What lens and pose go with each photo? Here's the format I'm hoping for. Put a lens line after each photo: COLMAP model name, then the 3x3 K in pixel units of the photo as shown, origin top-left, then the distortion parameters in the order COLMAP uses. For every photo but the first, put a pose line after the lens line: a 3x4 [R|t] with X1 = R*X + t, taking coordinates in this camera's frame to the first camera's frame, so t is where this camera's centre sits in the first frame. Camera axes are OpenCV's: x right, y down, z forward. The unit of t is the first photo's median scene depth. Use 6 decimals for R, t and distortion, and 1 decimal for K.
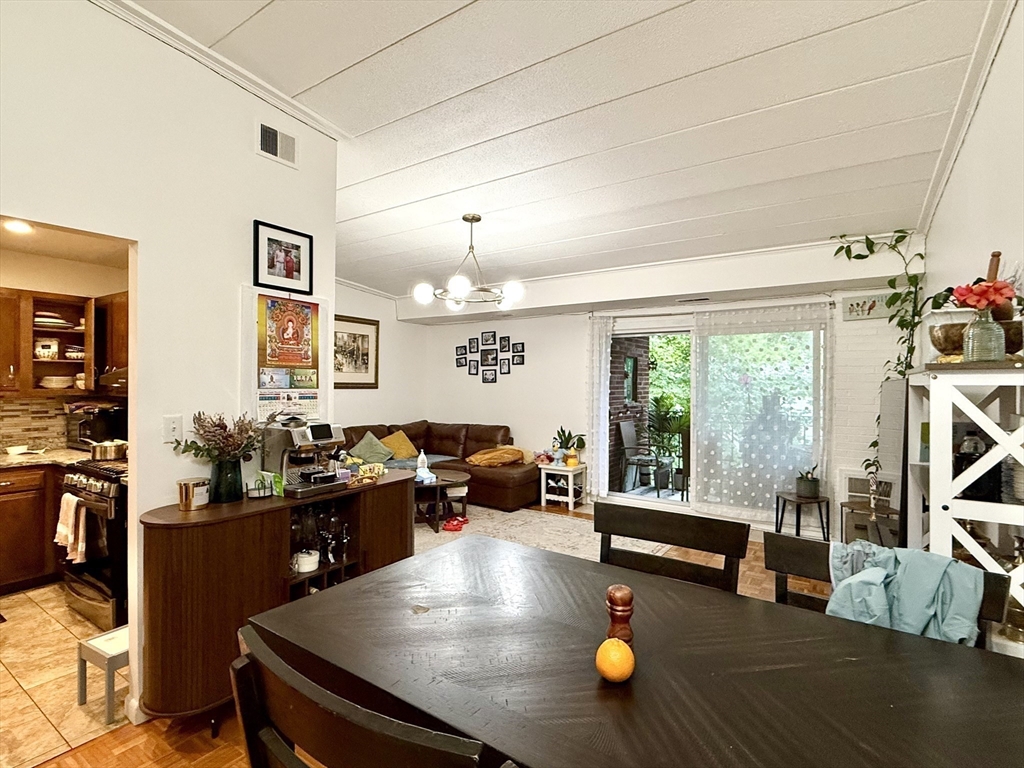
lens RADIAL K [[509.7, 0, 523.6], [0, 509.7, 382.1], [0, 0, 1]] dist [0.008808, -0.002938]
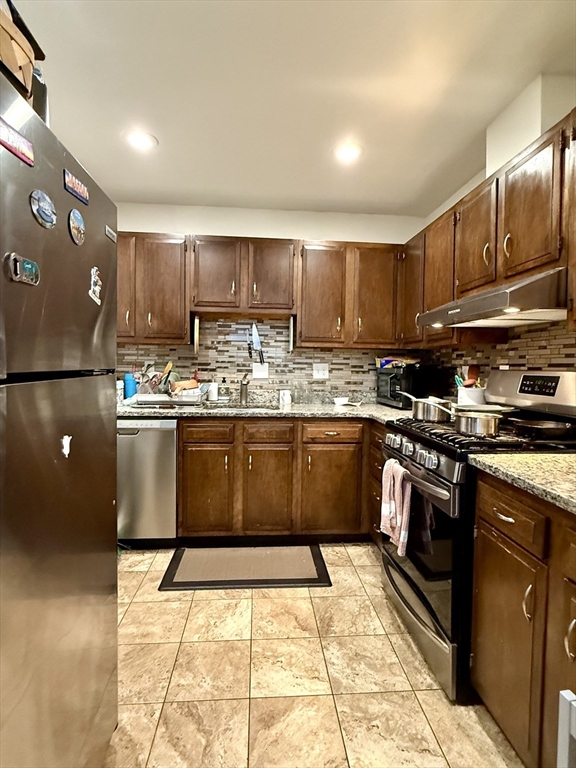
lens RADIAL K [[382.3, 0, 284.2], [0, 382.3, 380.2], [0, 0, 1]] dist [0.008808, -0.002938]
pose [[0.612263, 0.031260, -0.790036, -0.476725], [-0.015863, 0.999503, 0.027255, 0.075620], [0.790495, -0.004155, 0.612454, 0.462845]]
